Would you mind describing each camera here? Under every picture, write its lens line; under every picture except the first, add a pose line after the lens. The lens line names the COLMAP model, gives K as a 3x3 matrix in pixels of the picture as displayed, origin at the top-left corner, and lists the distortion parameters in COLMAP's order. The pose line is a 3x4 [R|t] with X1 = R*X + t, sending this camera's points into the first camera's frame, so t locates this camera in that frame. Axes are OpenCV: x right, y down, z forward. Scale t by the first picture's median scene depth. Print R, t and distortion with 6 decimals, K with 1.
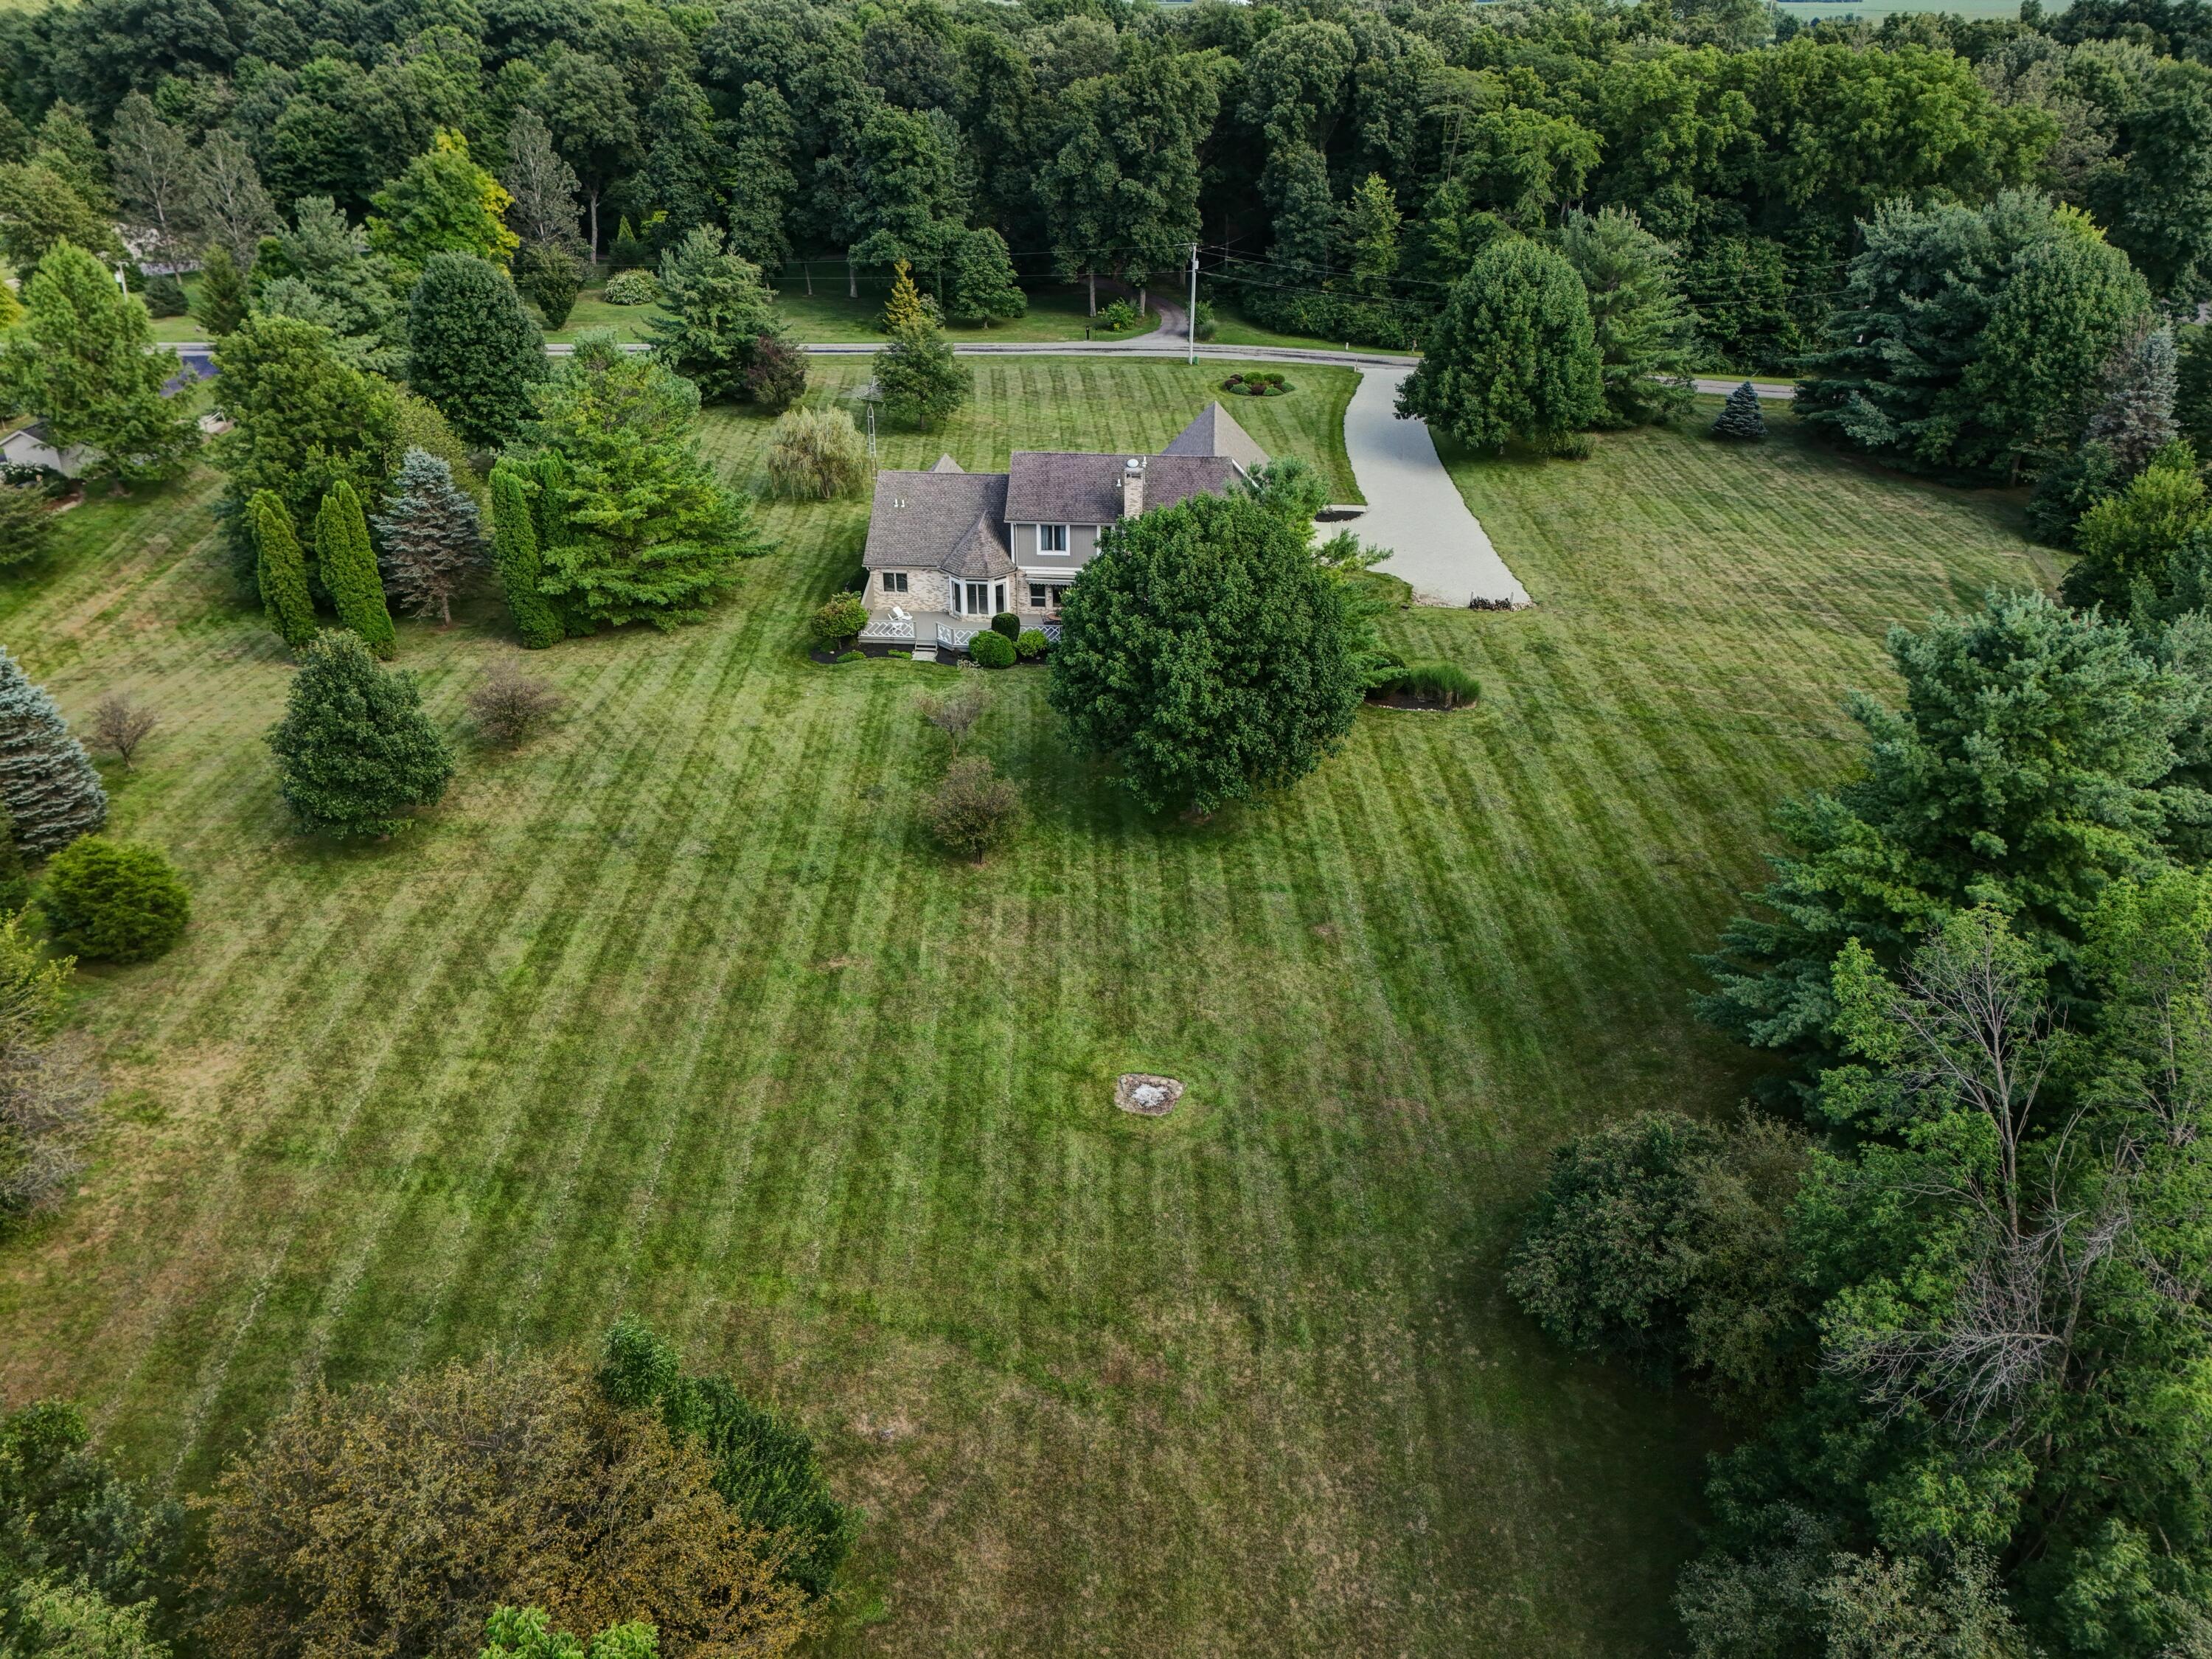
lens RADIAL K [[1560.3, 0, 1104.9], [0, 1560.3, 826.6], [0, 0, 1]] dist [0.058880, -0.030302]
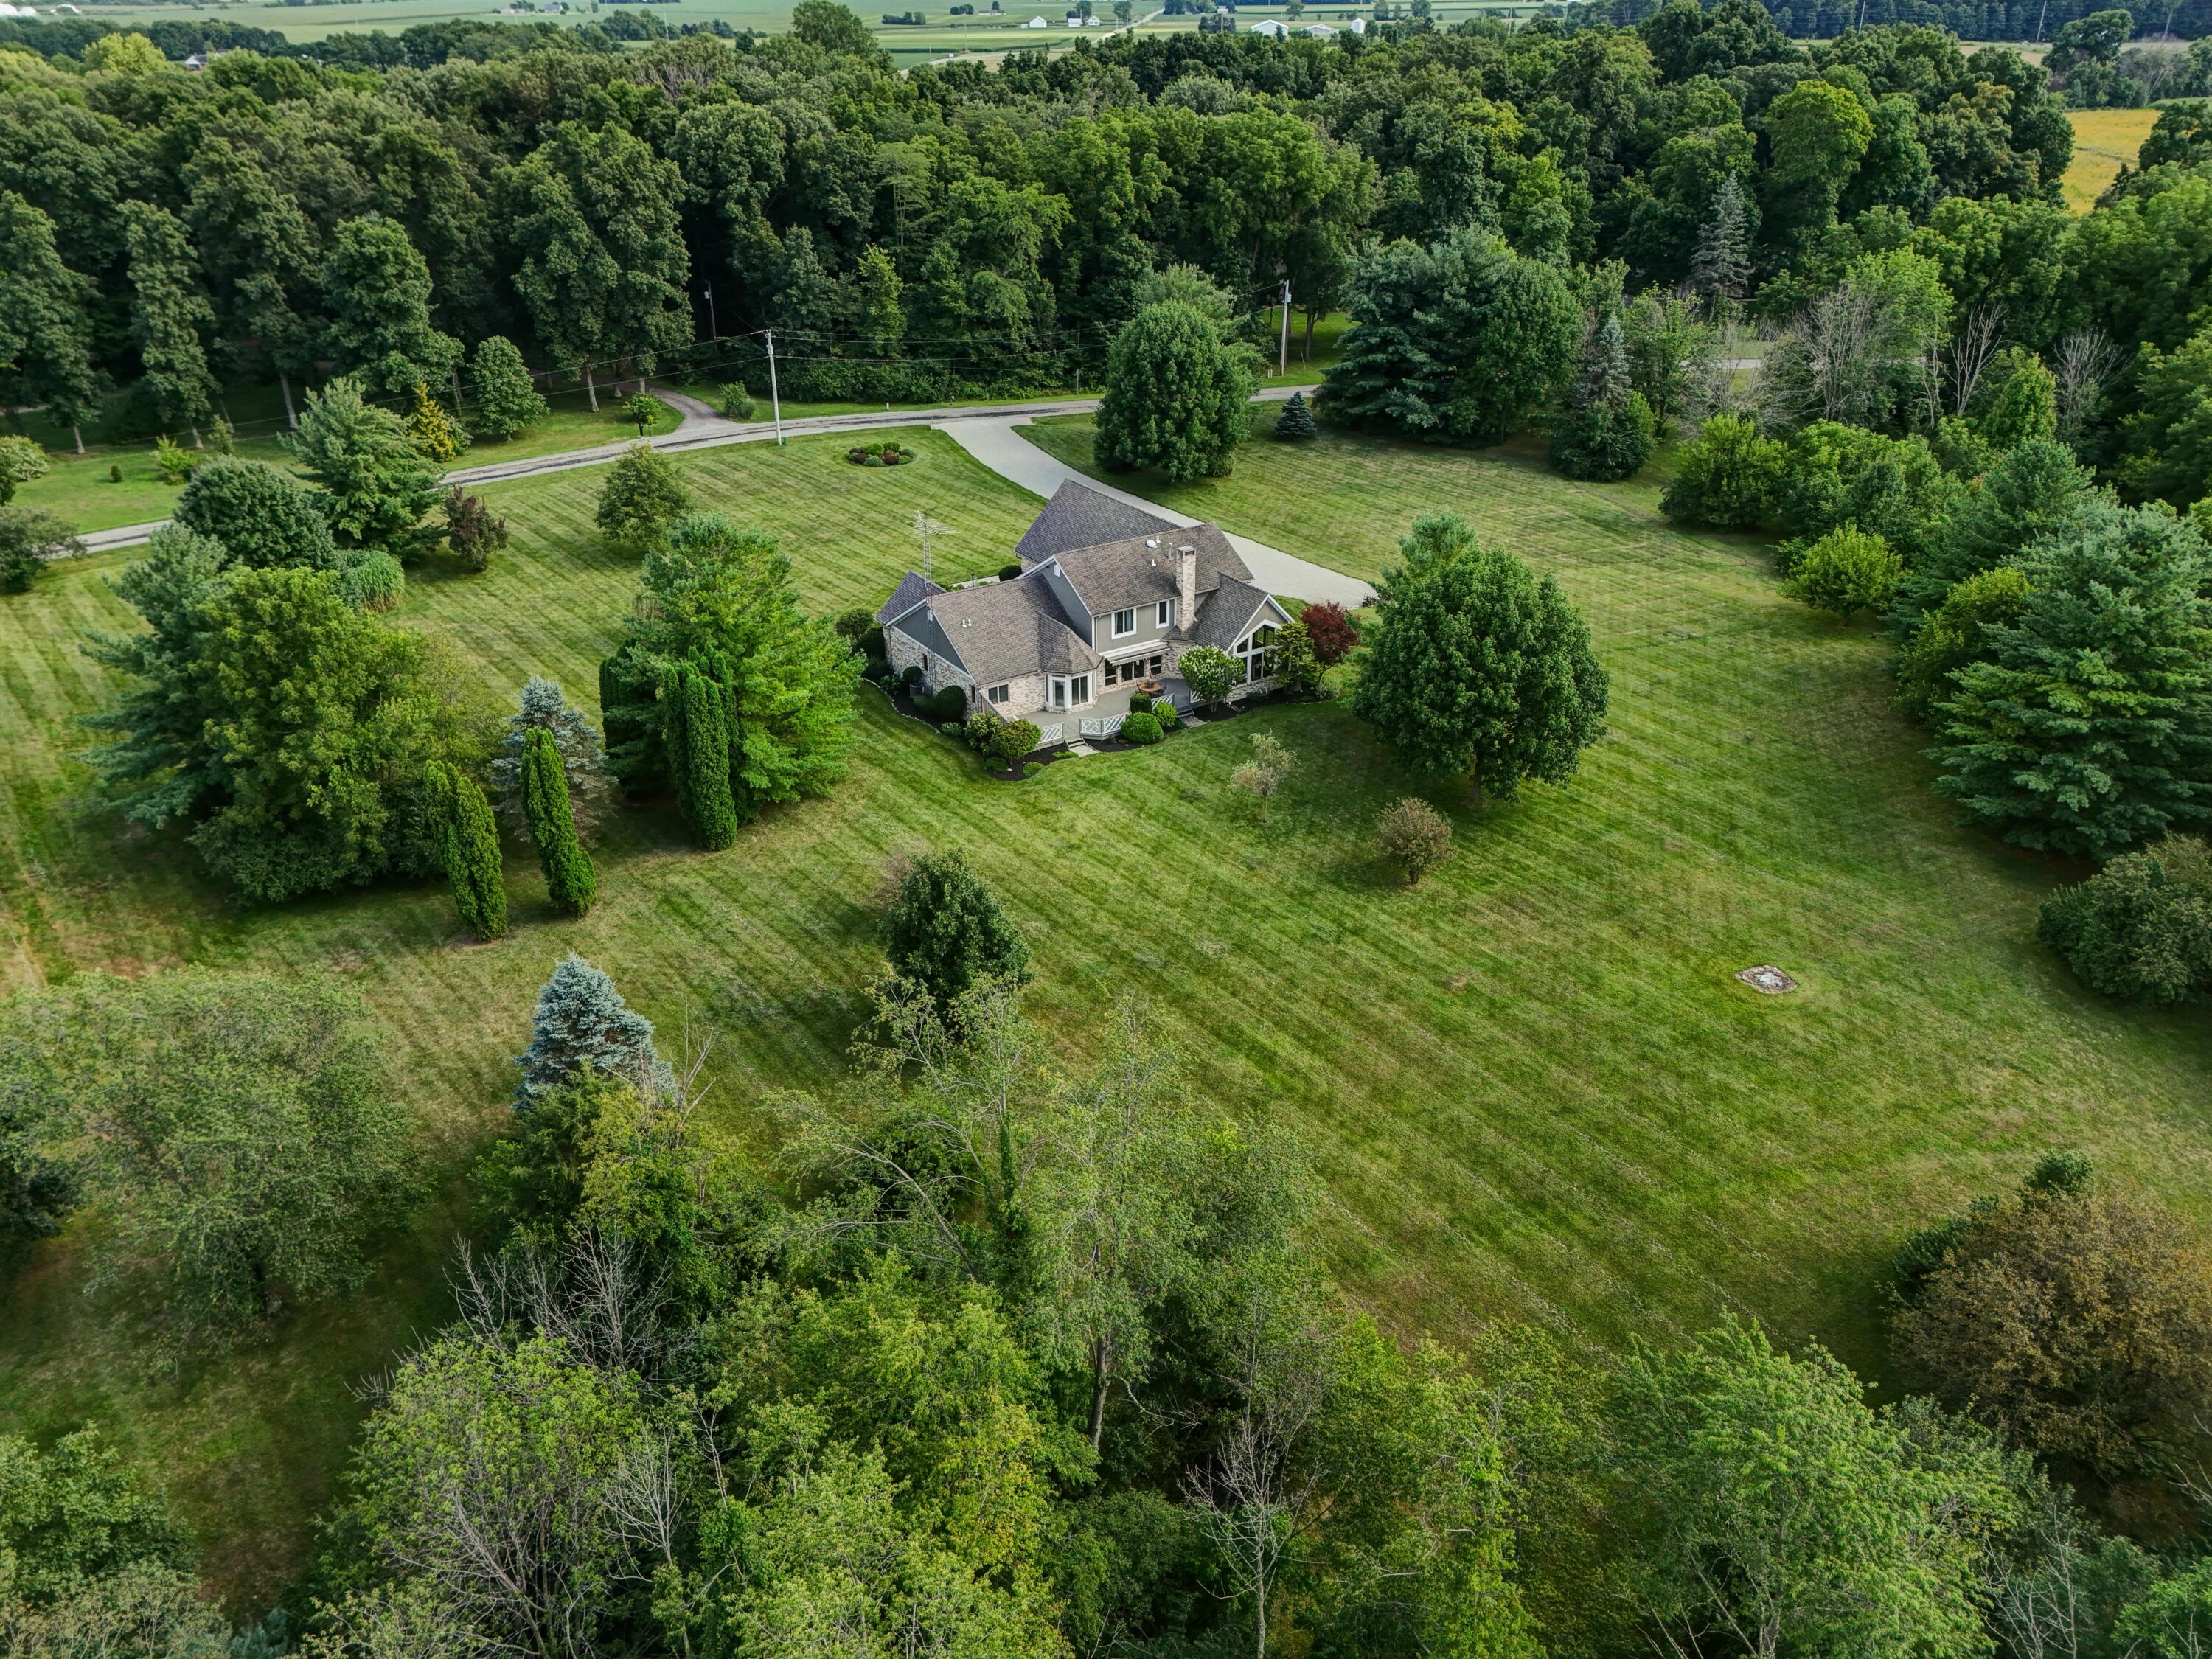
lens RADIAL K [[1560.3, 0, 1109.8], [0, 1560.3, 832.0], [0, 0, 1]] dist [0.058880, -0.030302]
pose [[0.821912, -0.281348, 0.495281, -0.357865], [0.281962, 0.956457, 0.075411, -0.071602], [-0.494932, 0.077670, 0.865453, 0.026478]]
